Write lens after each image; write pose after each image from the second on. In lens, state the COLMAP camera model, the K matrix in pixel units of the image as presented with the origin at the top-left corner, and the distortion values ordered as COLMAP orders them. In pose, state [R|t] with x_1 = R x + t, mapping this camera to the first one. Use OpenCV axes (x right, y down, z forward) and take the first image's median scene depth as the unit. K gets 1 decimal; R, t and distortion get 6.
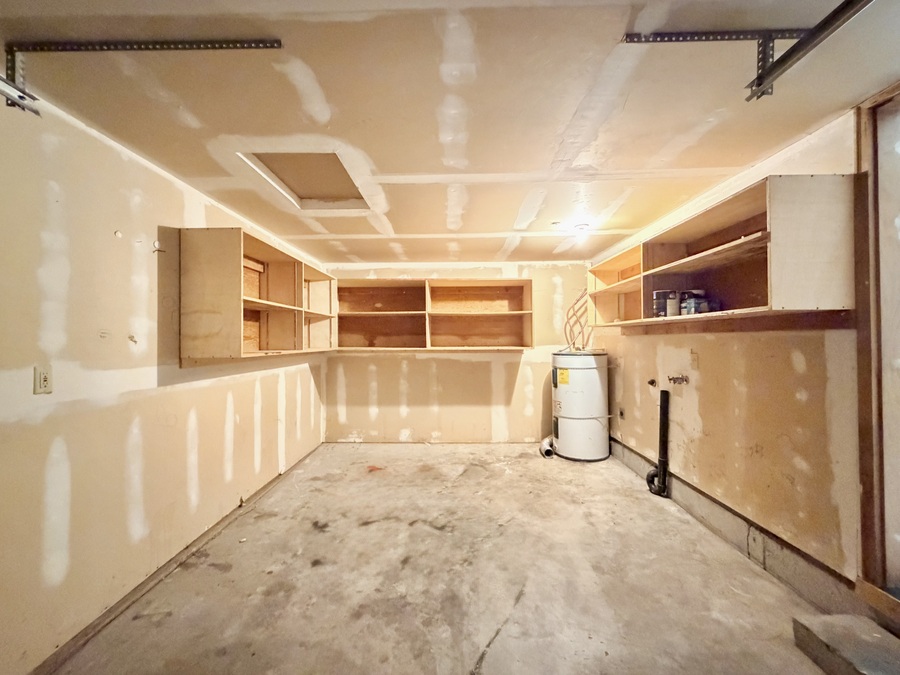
lens RADIAL K [[358.2, 0, 450.0], [0, 358.2, 337.5], [0, 0, 1]] dist [0.002159, 0.000132]
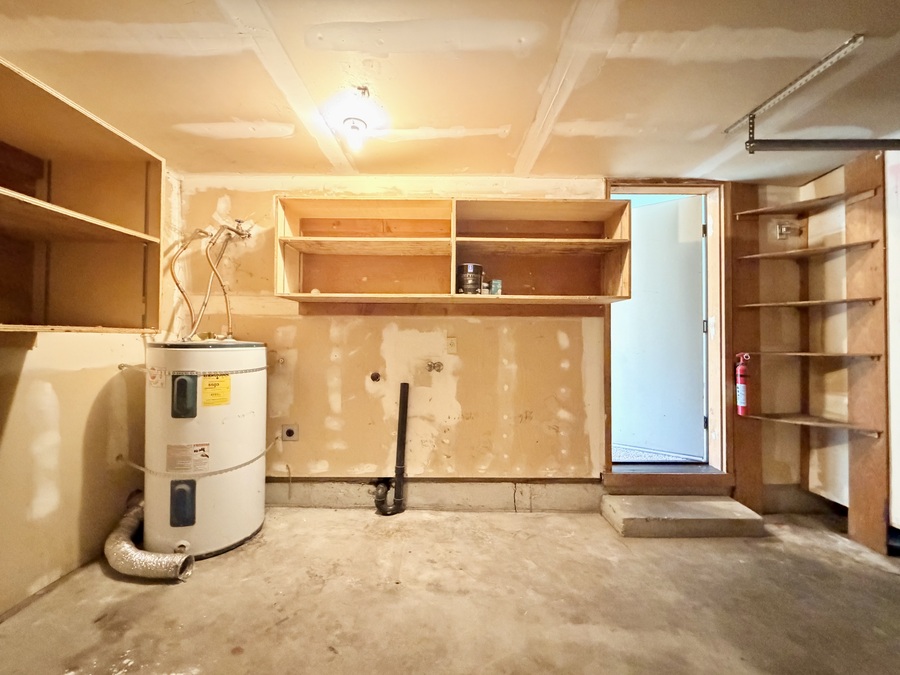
lens RADIAL K [[358.2, 0, 450.0], [0, 358.2, 337.5], [0, 0, 1]] dist [0.002159, 0.000132]
pose [[-0.011579, 0.006492, 0.999912, -0.267907], [-0.013673, 0.999884, -0.006650, 0.051820], [-0.999839, -0.013748, -0.011488, 1.019269]]
